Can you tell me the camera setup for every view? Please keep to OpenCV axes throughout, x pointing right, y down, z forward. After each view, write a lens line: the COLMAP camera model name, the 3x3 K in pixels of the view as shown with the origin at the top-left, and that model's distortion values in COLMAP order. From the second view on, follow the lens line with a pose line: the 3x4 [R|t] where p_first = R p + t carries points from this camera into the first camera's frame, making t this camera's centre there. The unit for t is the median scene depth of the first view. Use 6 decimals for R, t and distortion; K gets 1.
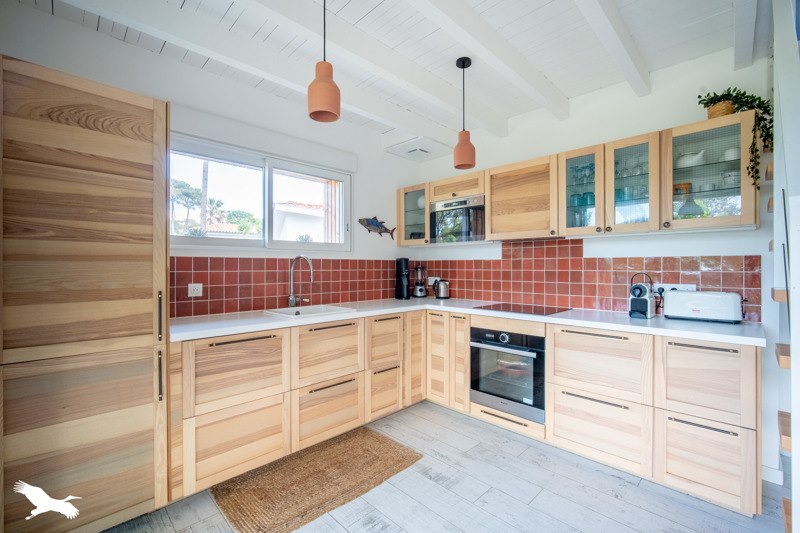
lens RADIAL K [[352.8, 0, 401.1], [0, 352.8, 265.8], [0, 0, 1]] dist [-0.002141, -0.000075]
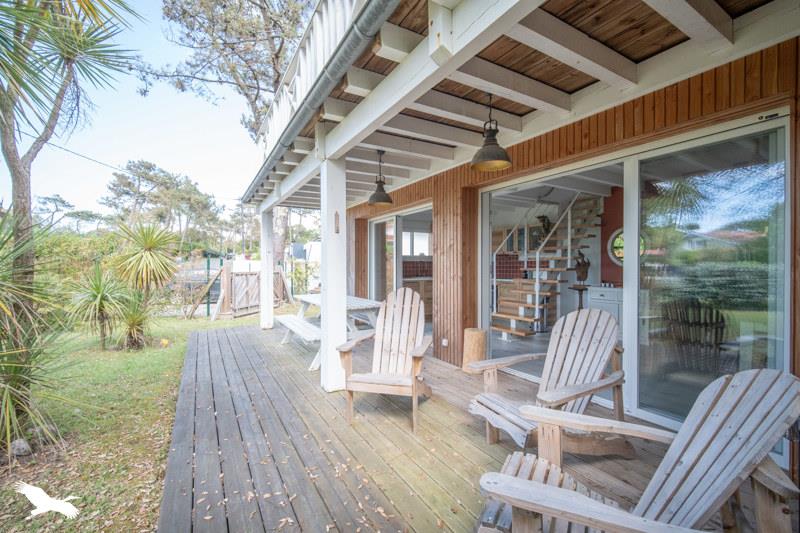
lens RADIAL K [[352.8, 0, 401.0], [0, 352.8, 266.4], [0, 0, 1]] dist [-0.002141, -0.000075]
pose [[0.969694, 0.004017, -0.244290, 0.297027], [-0.002978, 0.999985, 0.004624, 0.010400], [0.244305, -0.003756, 0.969691, -2.071755]]
